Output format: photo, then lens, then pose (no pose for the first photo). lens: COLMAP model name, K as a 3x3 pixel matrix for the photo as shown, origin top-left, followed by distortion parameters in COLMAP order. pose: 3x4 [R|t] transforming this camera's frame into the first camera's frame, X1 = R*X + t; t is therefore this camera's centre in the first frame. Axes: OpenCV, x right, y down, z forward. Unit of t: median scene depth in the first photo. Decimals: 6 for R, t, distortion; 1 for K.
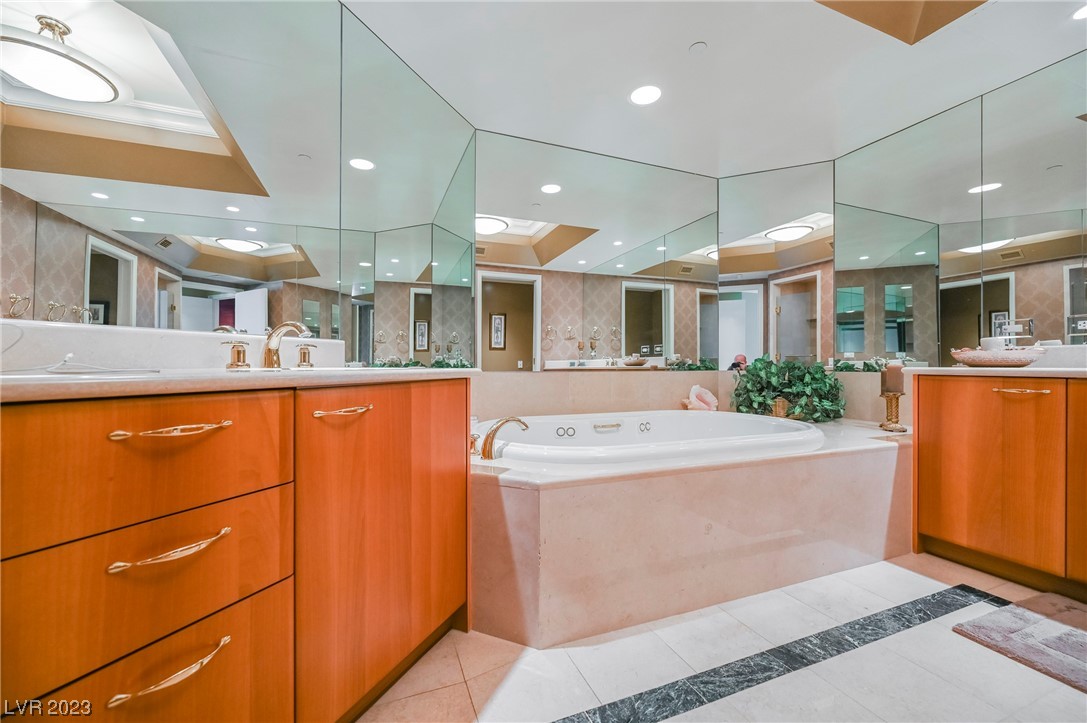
lens RADIAL K [[429.1, 0, 541.0], [0, 429.1, 359.8], [0, 0, 1]] dist [-0.000772, 0.000143]
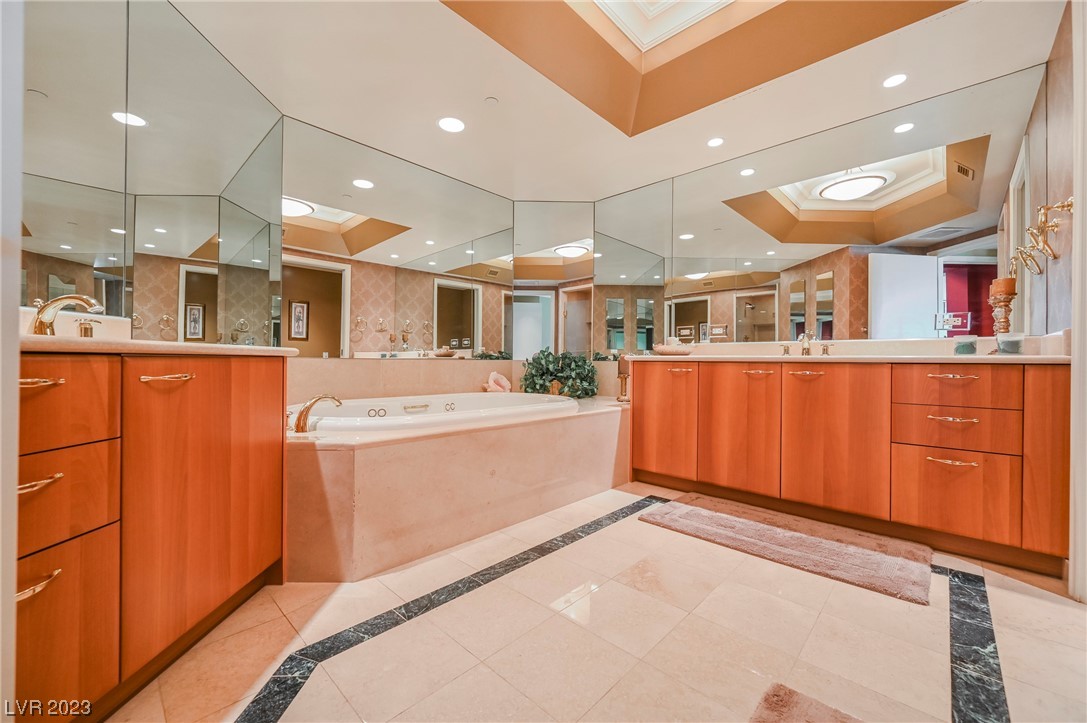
lens RADIAL K [[429.1, 0, 541.0], [0, 429.1, 359.8], [0, 0, 1]] dist [-0.000772, 0.000143]
pose [[0.910795, 0.008415, 0.412772, -0.013811], [-0.011449, 0.999923, 0.004876, 0.021512], [-0.412699, -0.009167, 0.910821, -0.162524]]
